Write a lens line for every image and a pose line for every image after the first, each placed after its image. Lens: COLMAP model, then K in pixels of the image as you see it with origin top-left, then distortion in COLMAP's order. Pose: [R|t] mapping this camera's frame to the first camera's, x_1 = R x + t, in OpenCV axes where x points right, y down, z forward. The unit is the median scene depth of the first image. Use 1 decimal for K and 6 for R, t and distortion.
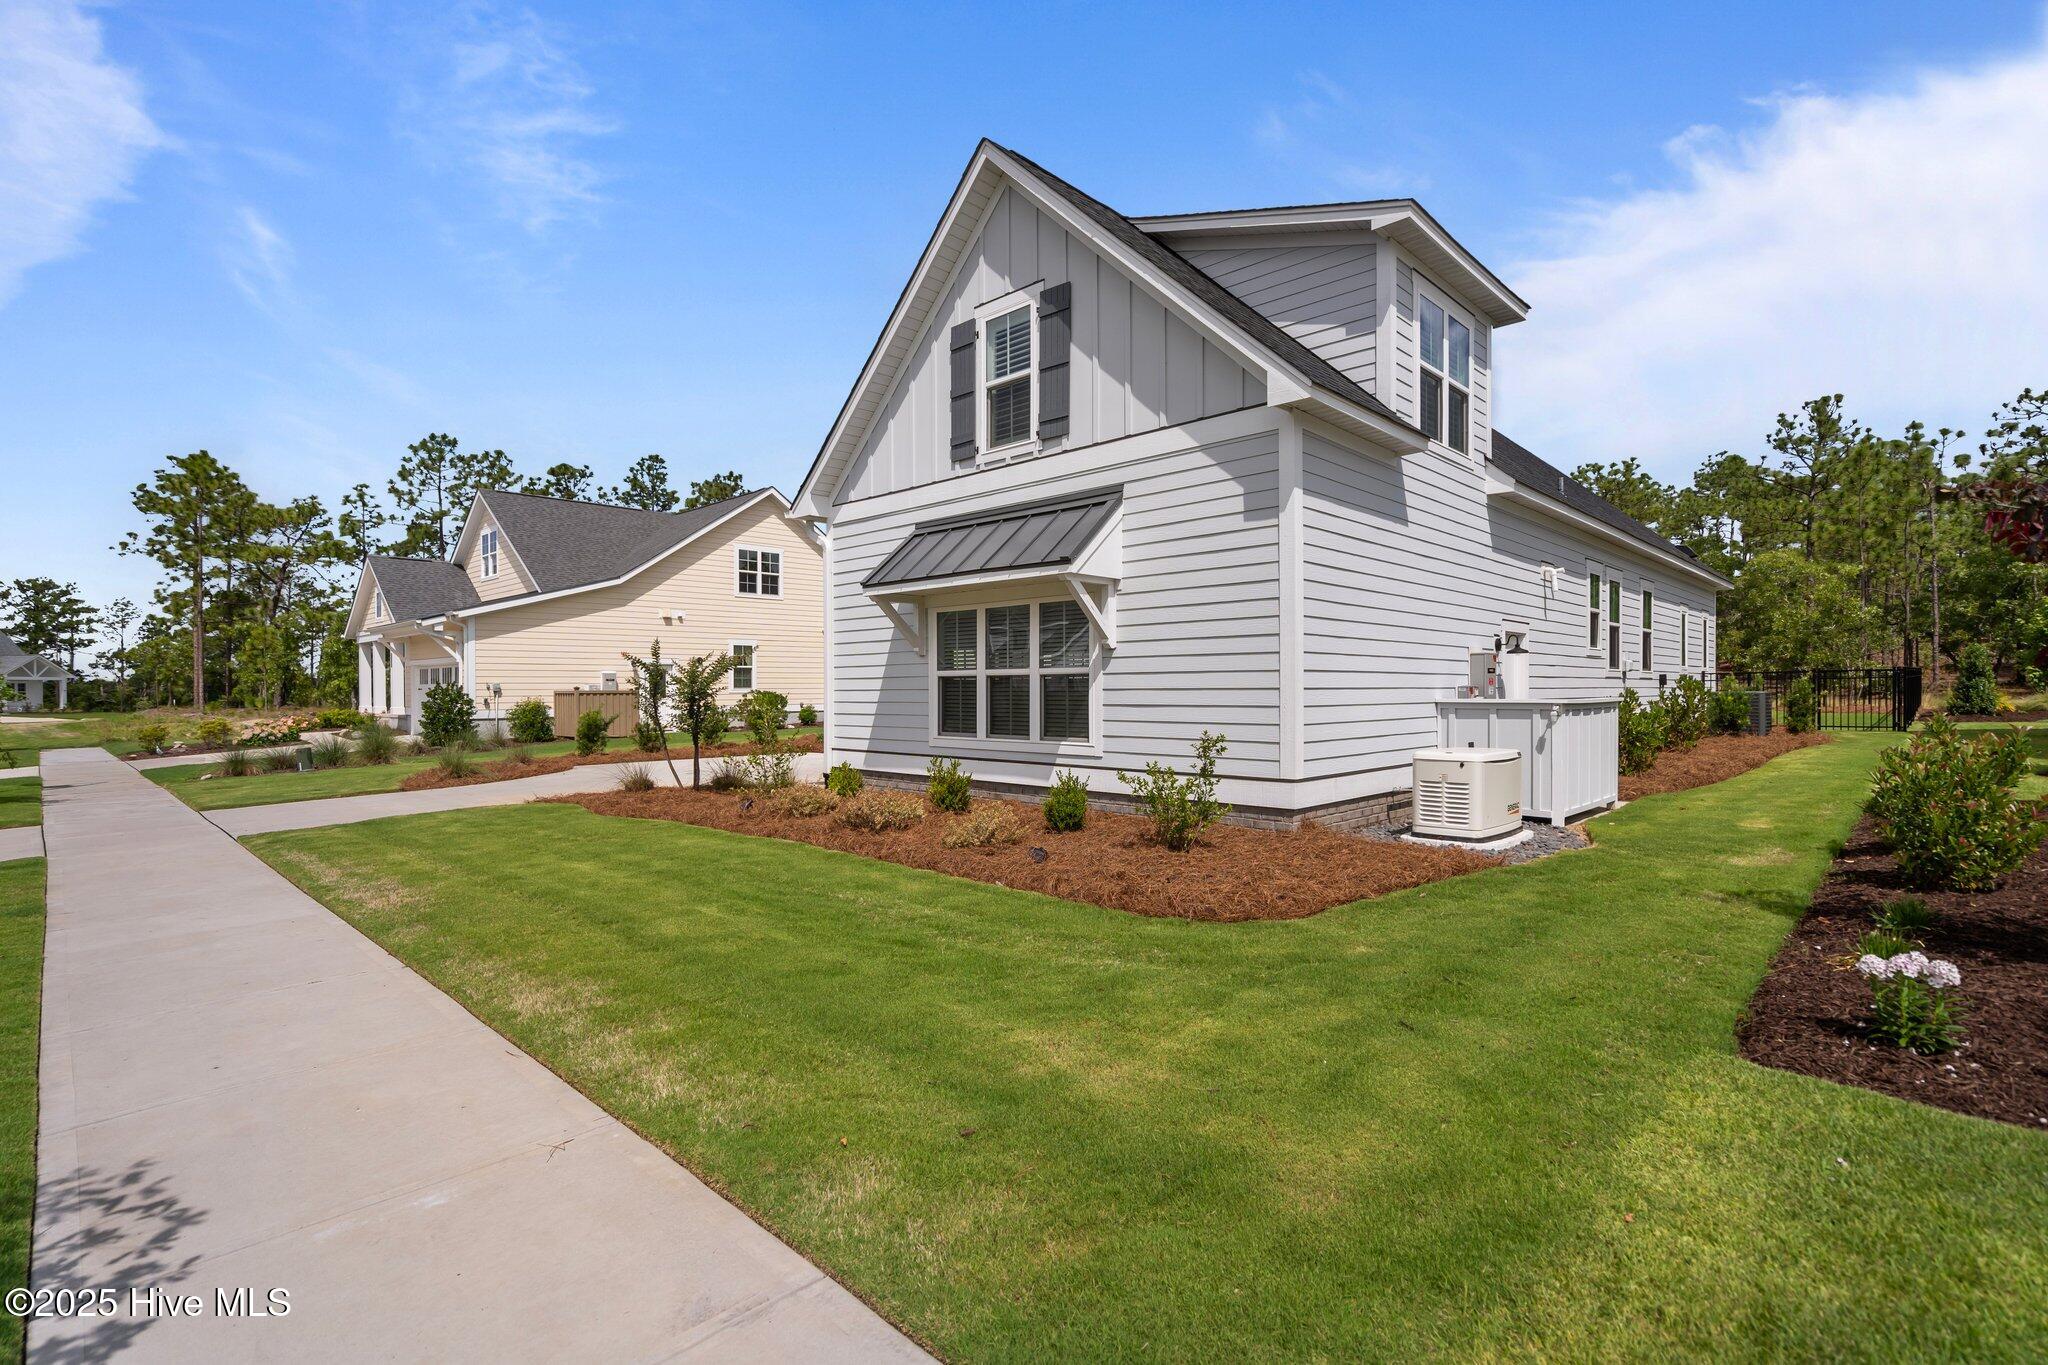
lens RADIAL K [[955.5, 0, 1024.0], [0, 955.5, 682.5], [0, 0, 1]] dist [-0.000681, -0.000072]
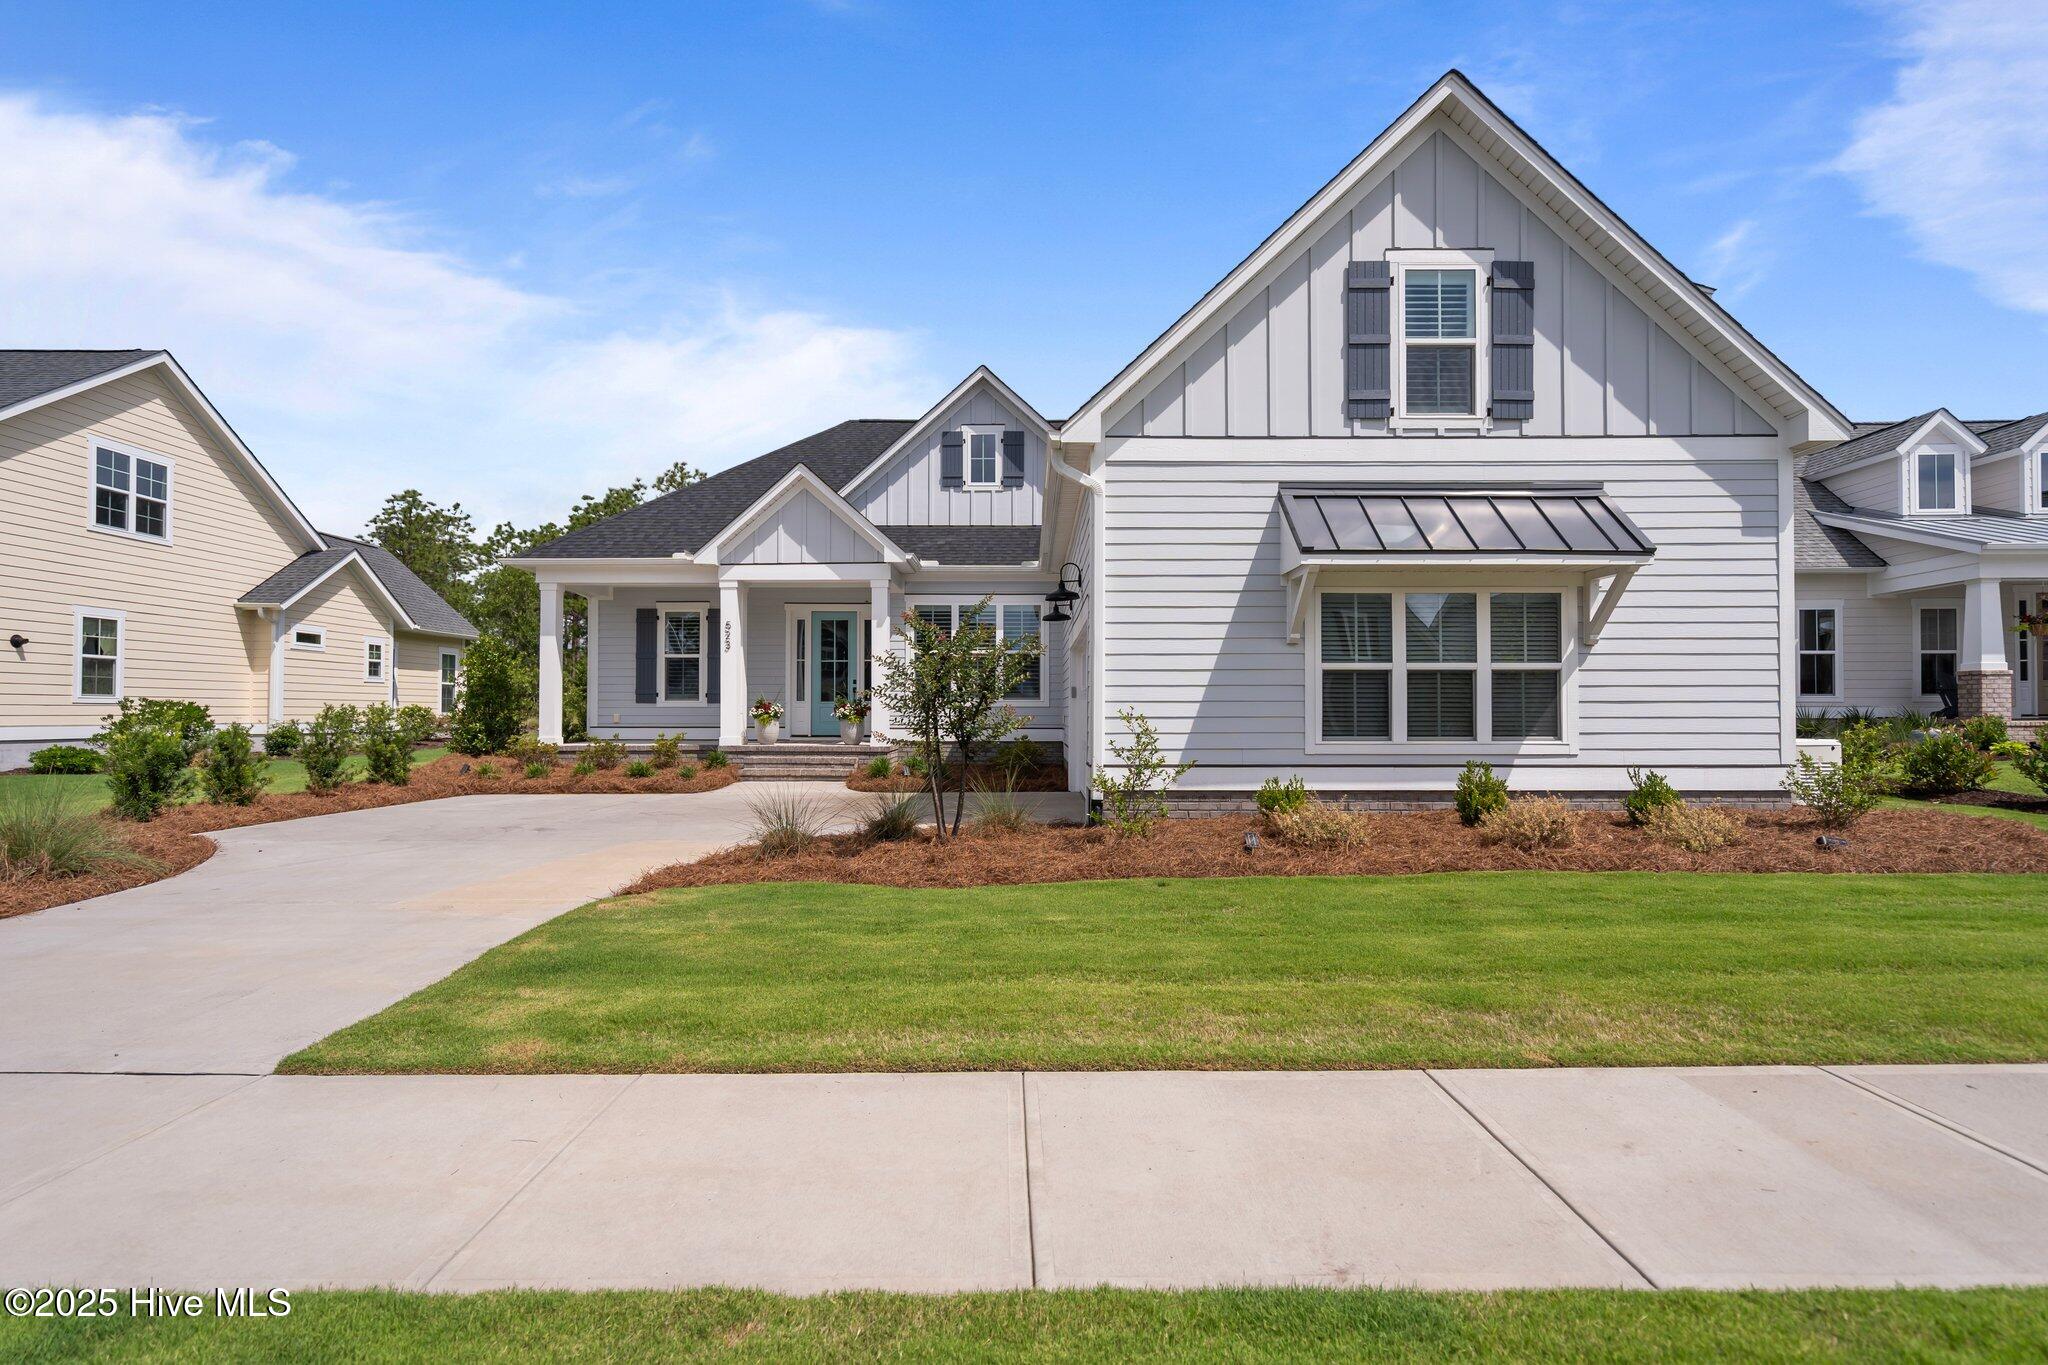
lens RADIAL K [[1007.3, 0, 1024.0], [0, 1007.3, 682.5], [0, 0, 1]] dist [0.002712, 0.000267]
pose [[0.719048, 0.024259, 0.694537, -0.927694], [-0.007520, 0.999604, -0.027129, 0.032028], [-0.694919, 0.014284, 0.718946, 0.576748]]
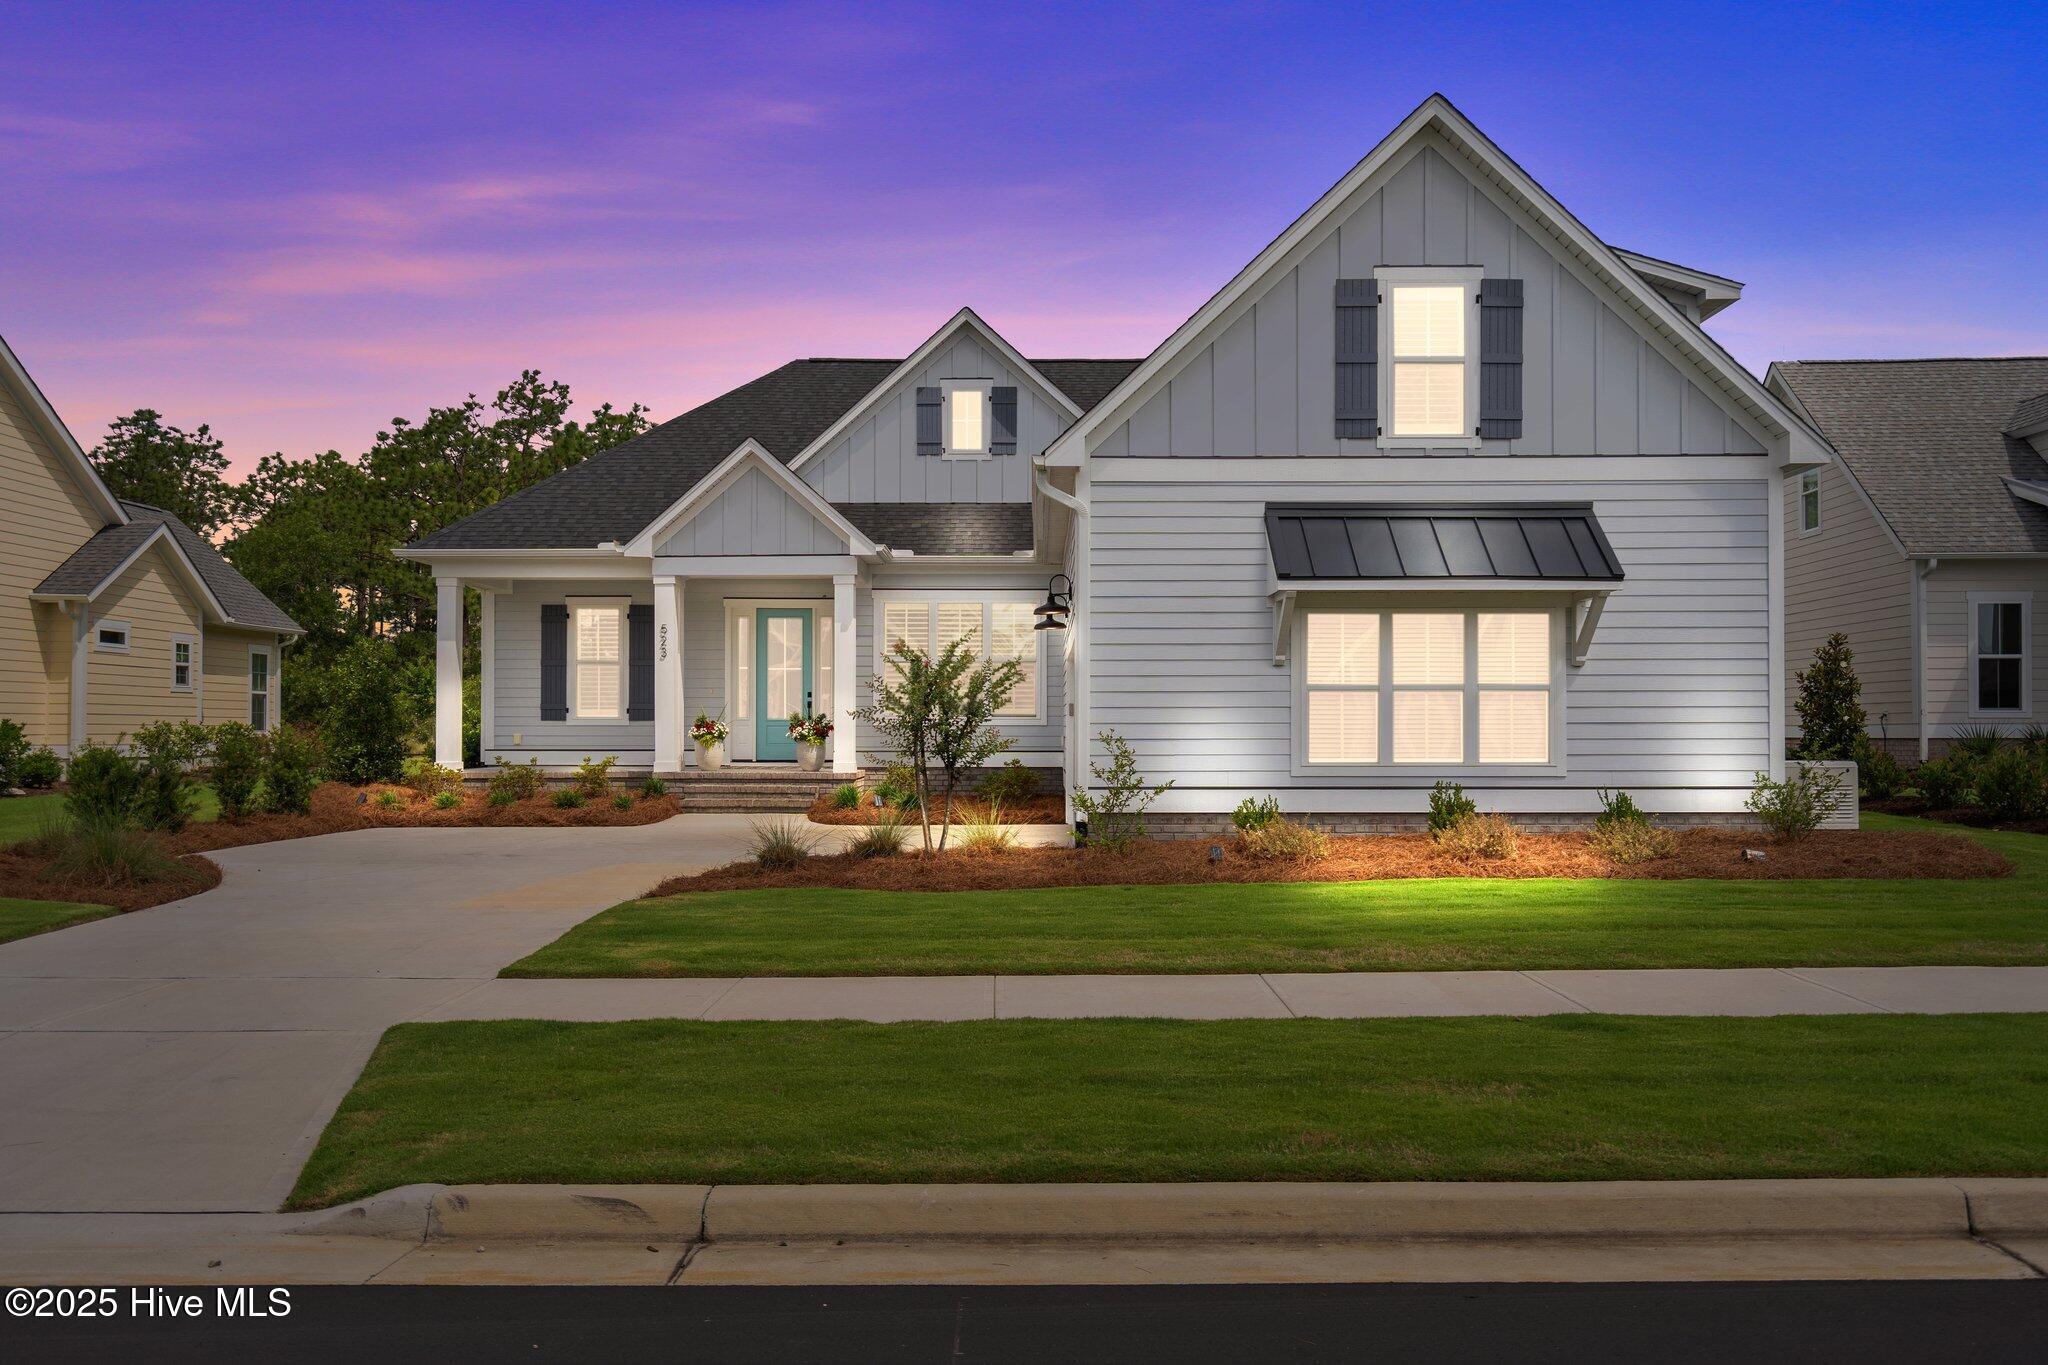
lens RADIAL K [[1608.9, 0, 1024.0], [0, 1608.9, 682.5], [0, 0, 1]] dist [-0.011283, -0.004716]
pose [[0.722139, 0.022789, 0.691373, -1.287291], [-0.007292, 0.999652, -0.025334, 0.024103], [-0.691710, 0.013253, 0.722054, 0.175467]]
